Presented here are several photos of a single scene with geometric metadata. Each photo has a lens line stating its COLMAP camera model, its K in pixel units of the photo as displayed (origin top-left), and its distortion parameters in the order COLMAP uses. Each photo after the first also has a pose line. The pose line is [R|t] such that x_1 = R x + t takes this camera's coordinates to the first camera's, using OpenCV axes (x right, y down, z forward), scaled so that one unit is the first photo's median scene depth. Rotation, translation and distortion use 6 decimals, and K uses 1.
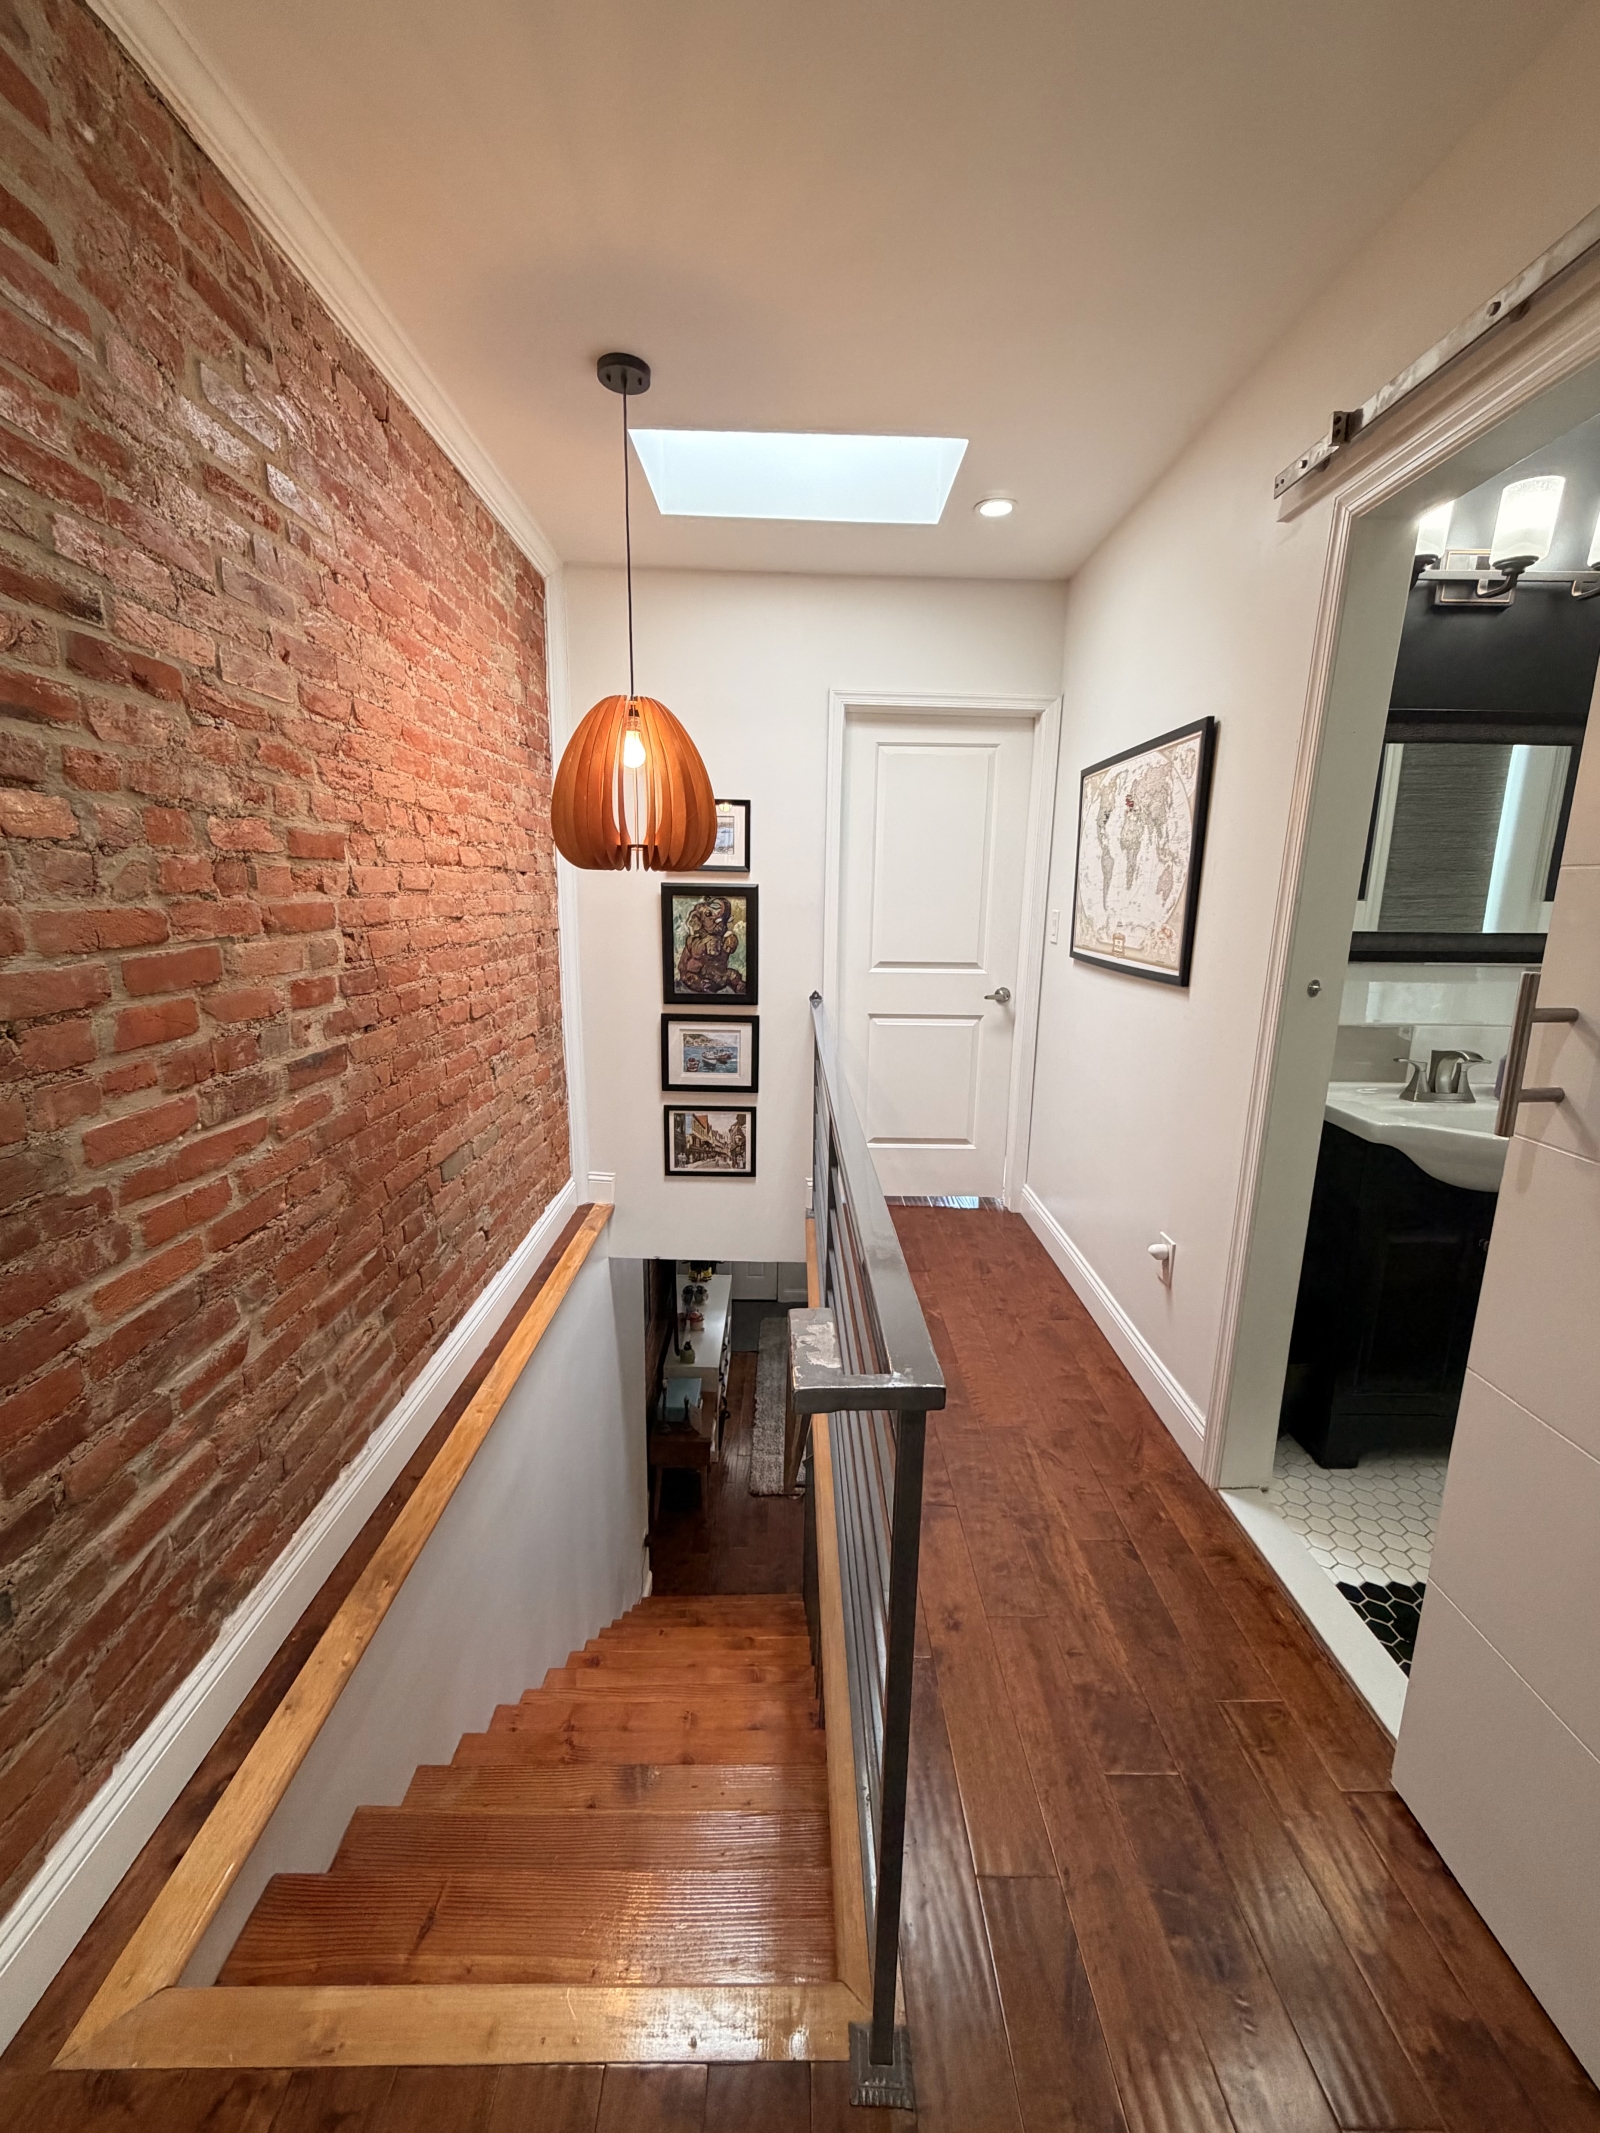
lens RADIAL K [[849.2, 0, 793.1], [0, 849.2, 1060.2], [0, 0, 1]] dist [0.001676, -0.000100]
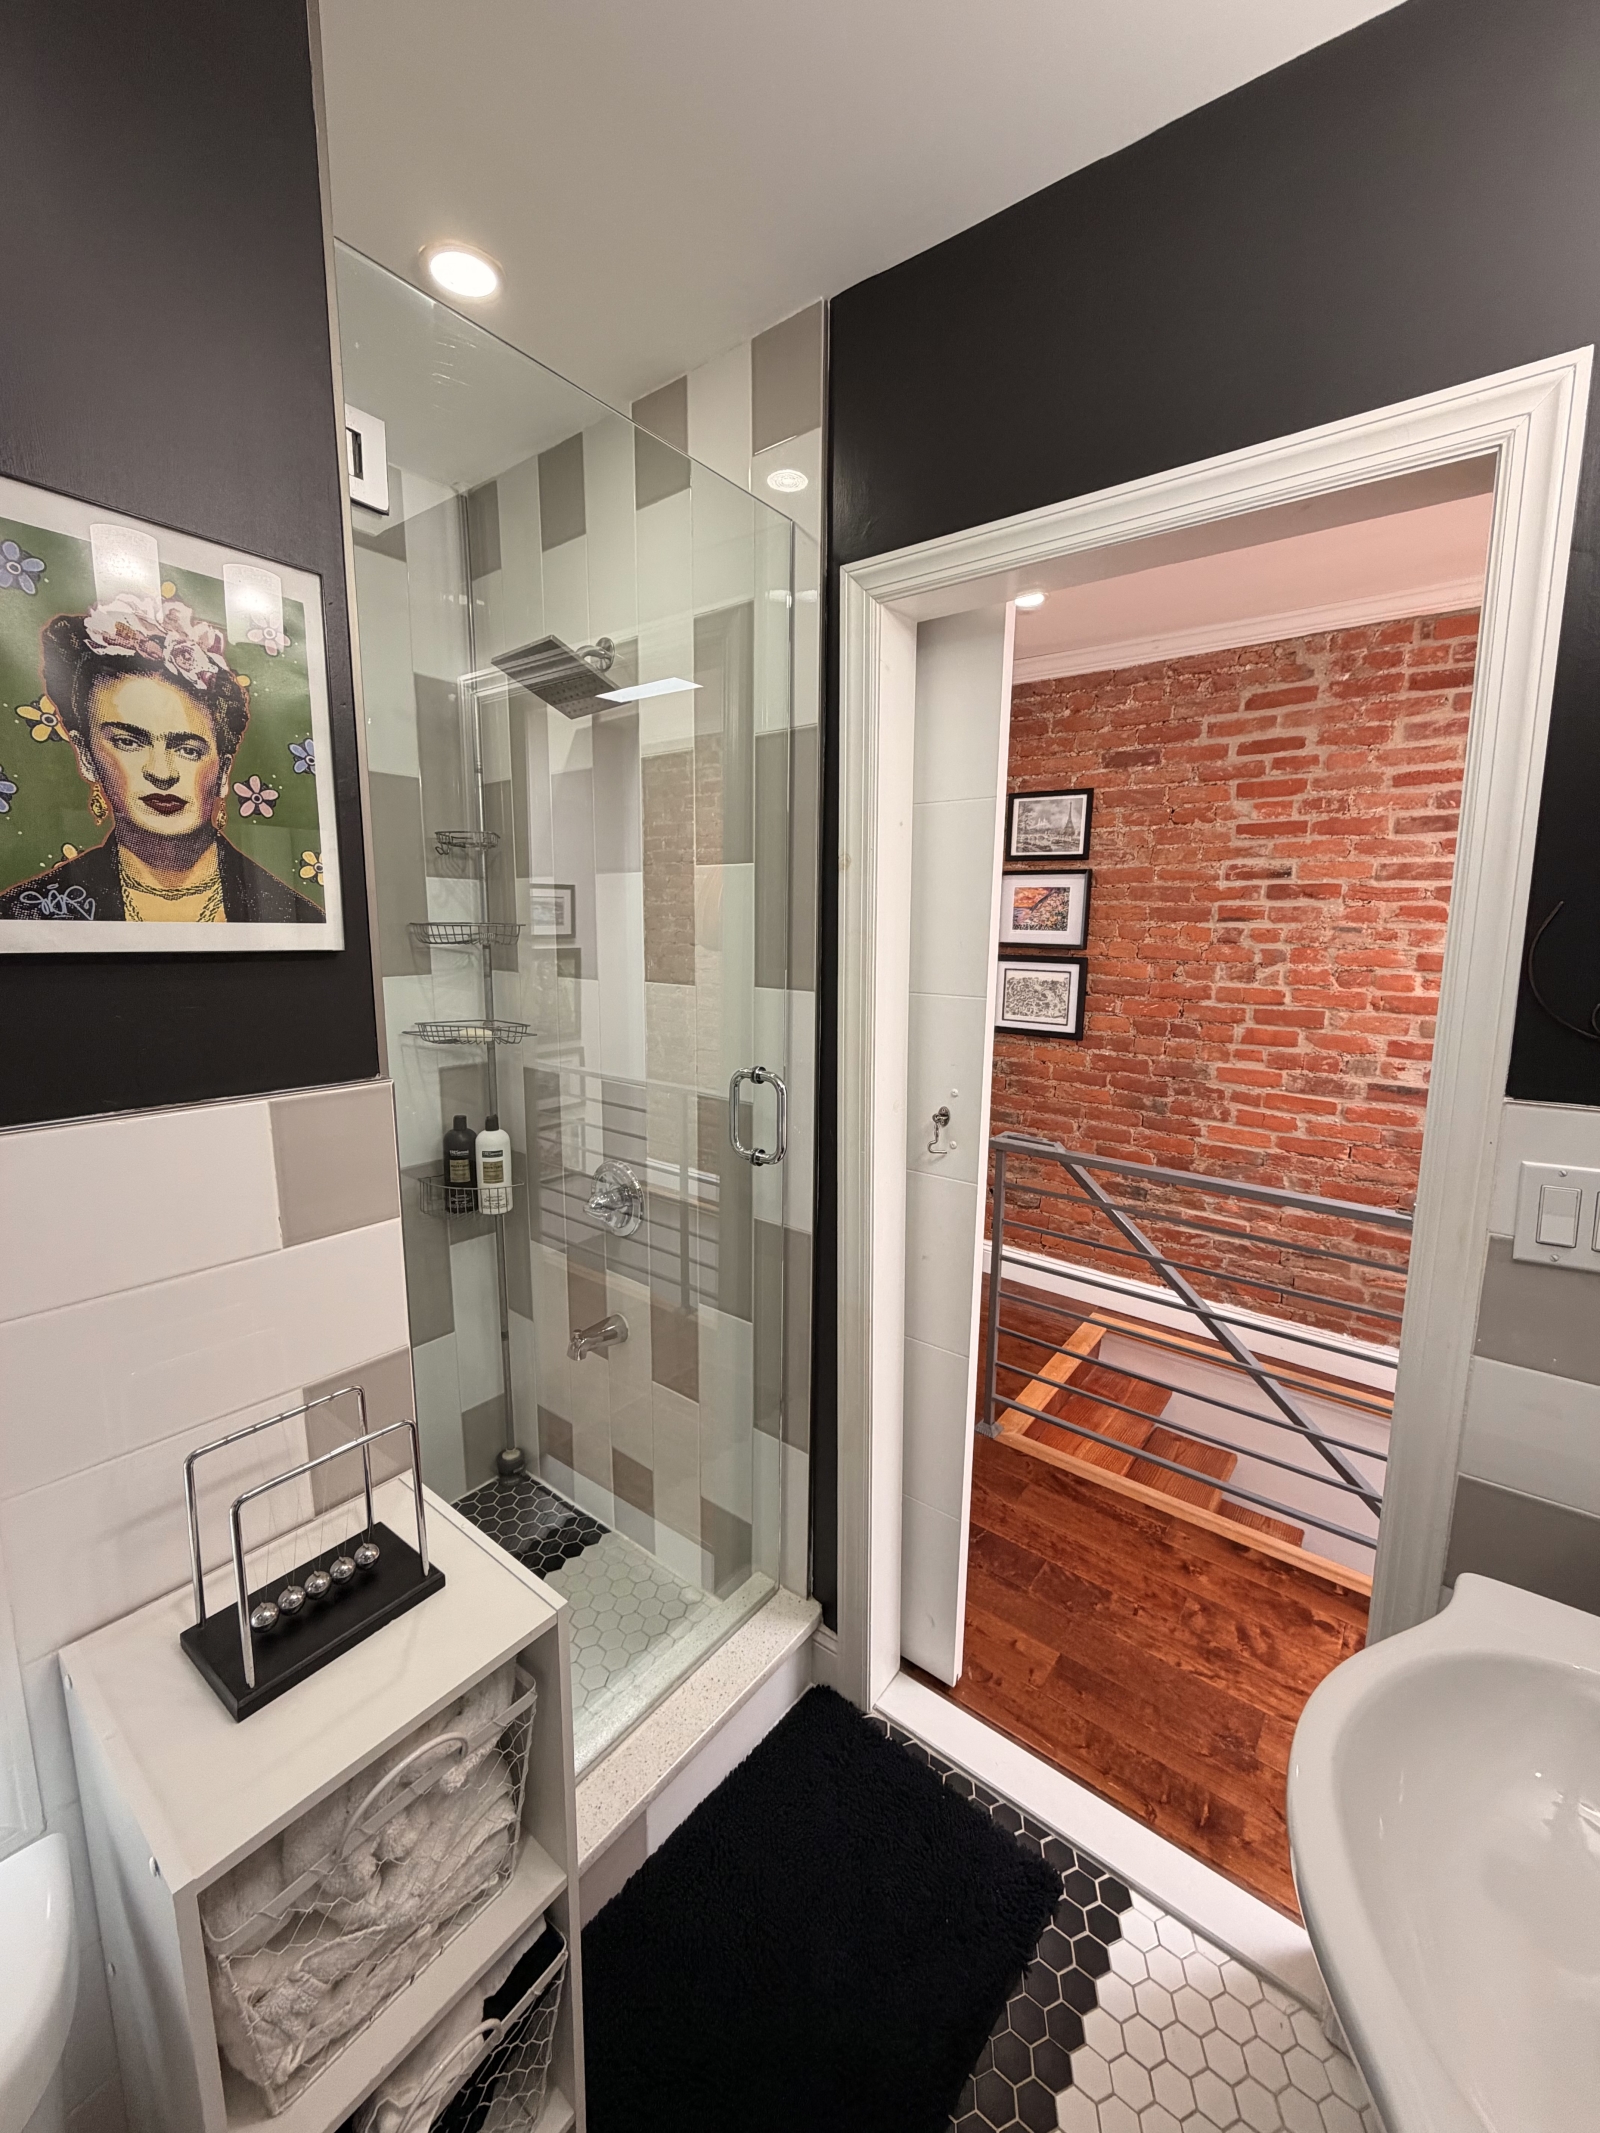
lens RADIAL K [[849.2, 0, 799.6], [0, 849.2, 1055.6], [0, 0, 1]] dist [0.001676, -0.000100]
pose [[-0.613763, 0.098122, -0.783369, 1.830798], [-0.181054, 0.948308, 0.260636, -0.357613], [0.768449, 0.301800, -0.564272, 1.289292]]
